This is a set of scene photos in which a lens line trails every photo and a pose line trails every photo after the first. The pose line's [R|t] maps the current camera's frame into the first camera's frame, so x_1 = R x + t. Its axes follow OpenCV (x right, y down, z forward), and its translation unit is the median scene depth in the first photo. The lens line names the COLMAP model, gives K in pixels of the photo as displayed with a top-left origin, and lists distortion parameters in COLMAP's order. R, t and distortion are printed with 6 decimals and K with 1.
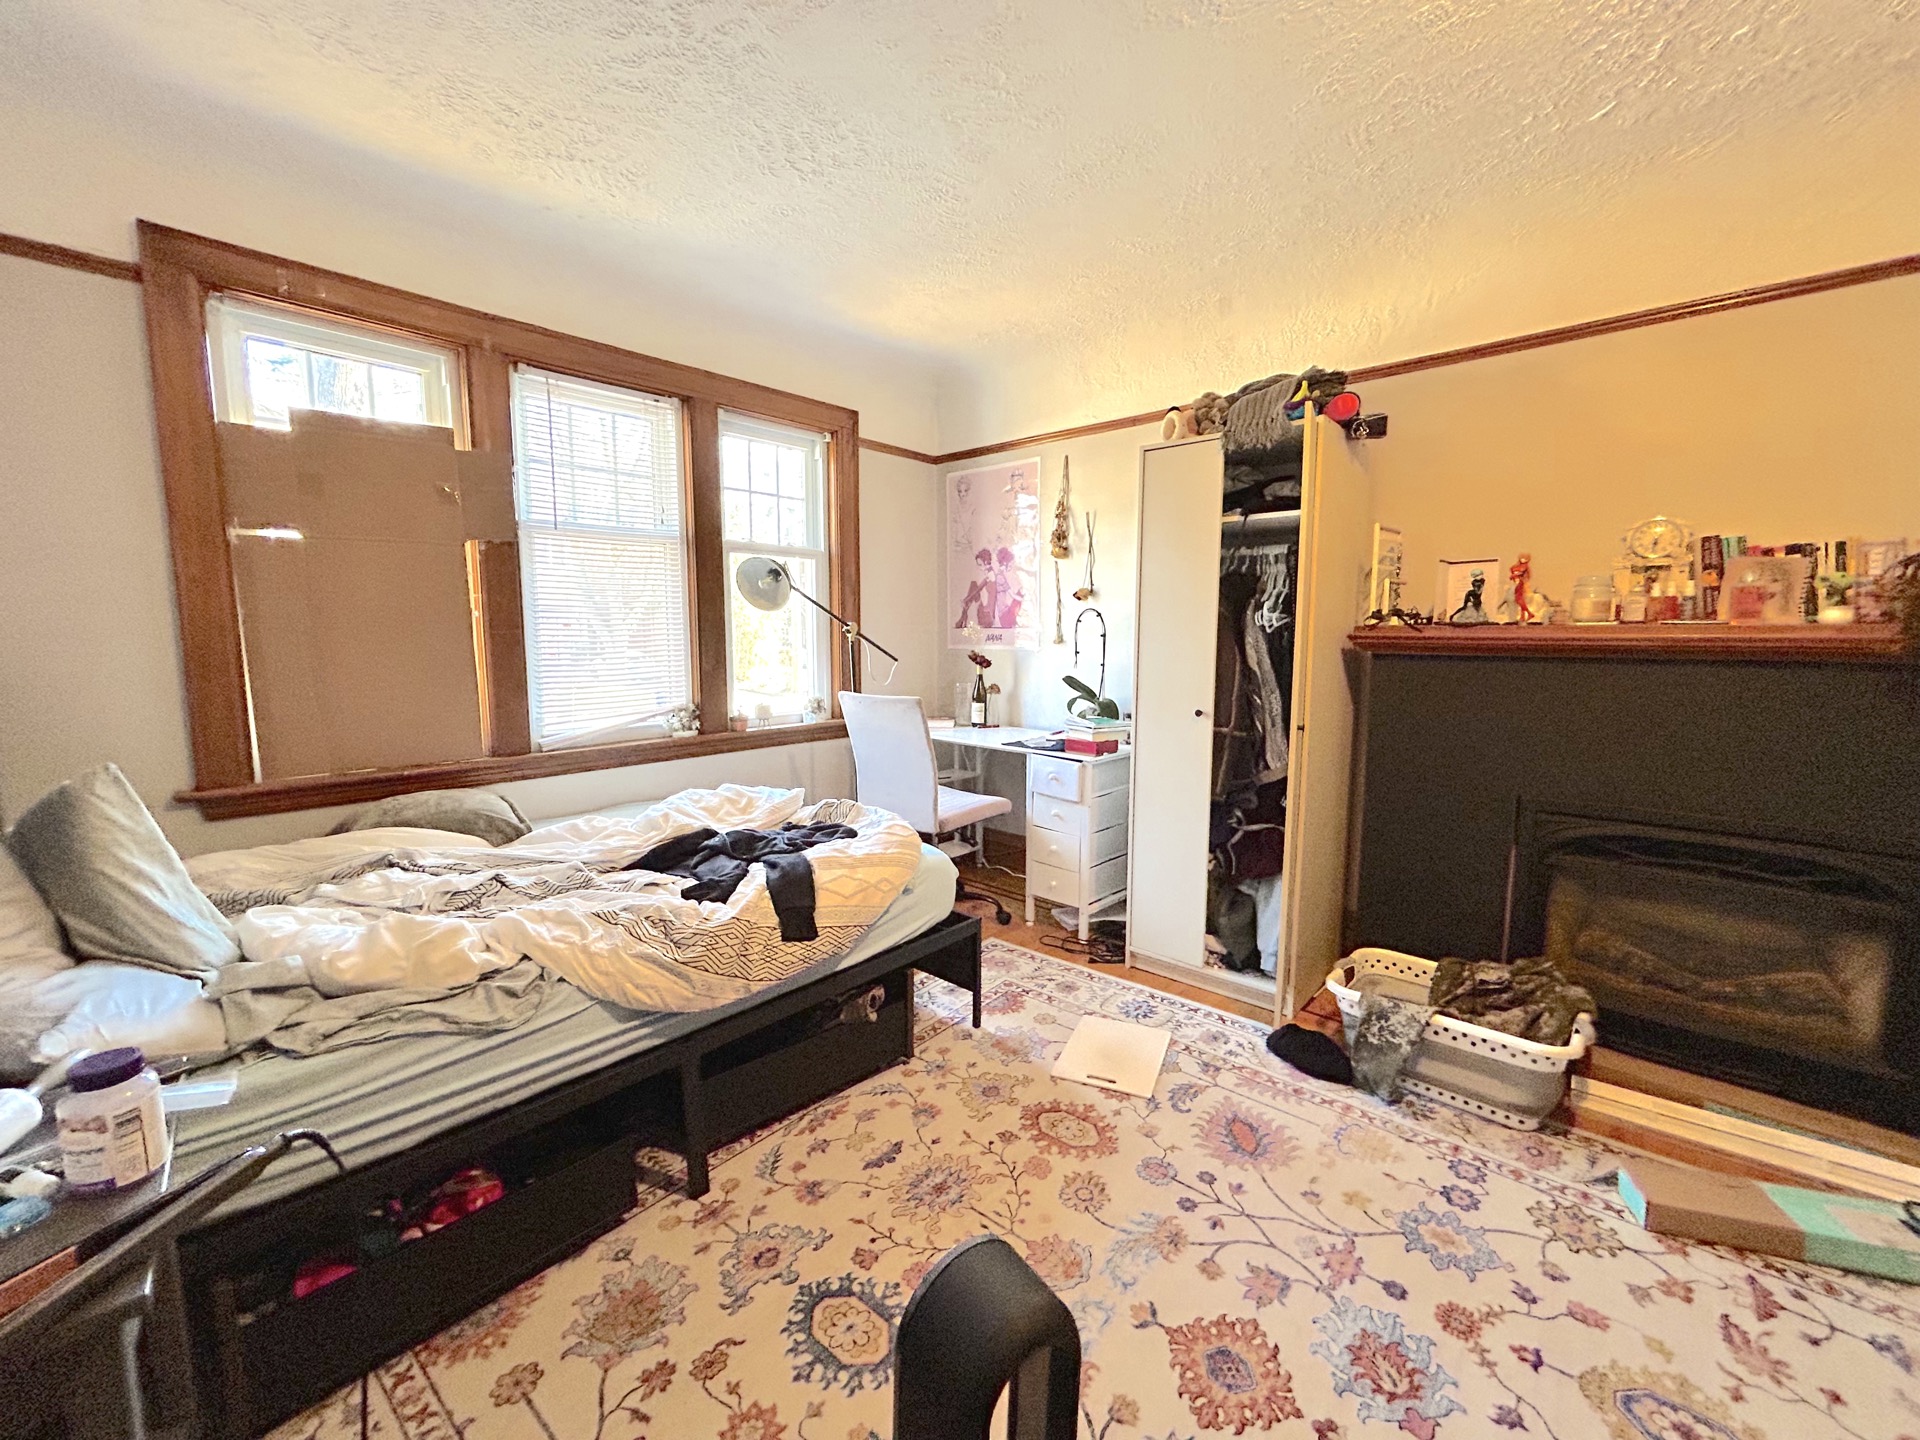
lens RADIAL K [[777.5, 0, 960.8], [0, 777.5, 716.3], [0, 0, 1]] dist [0.000057, 0.000720]
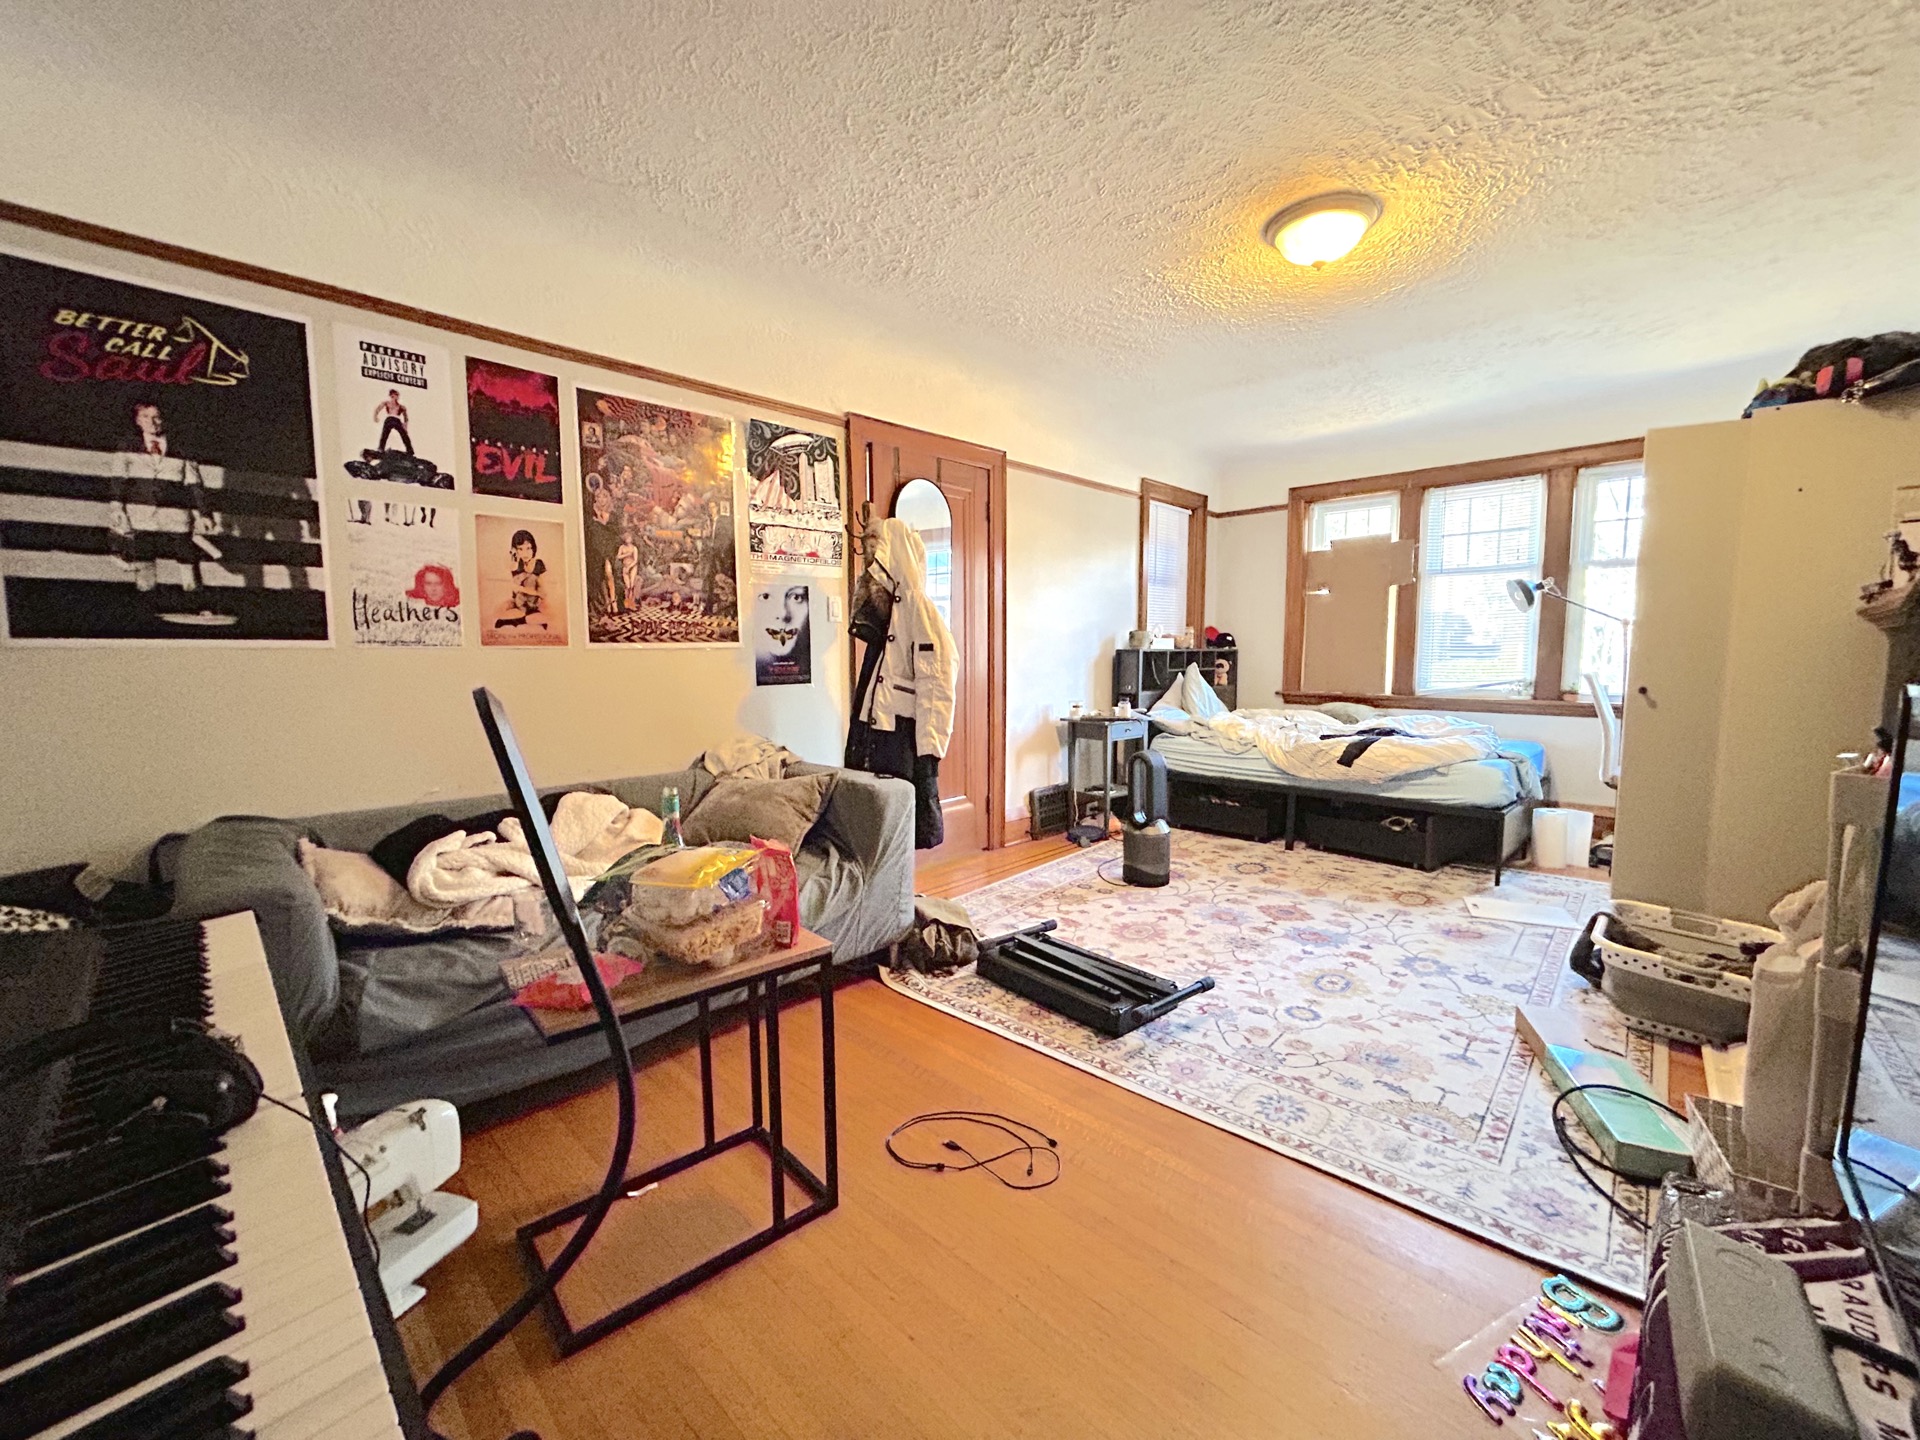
lens RADIAL K [[777.5, 0, 960.8], [0, 777.5, 716.3], [0, 0, 1]] dist [0.000057, 0.000720]
pose [[-0.038149, 0.084682, -0.995677, 1.818765], [-0.112683, 0.989683, 0.088490, 0.072661], [0.992898, 0.115572, -0.028213, -0.023695]]
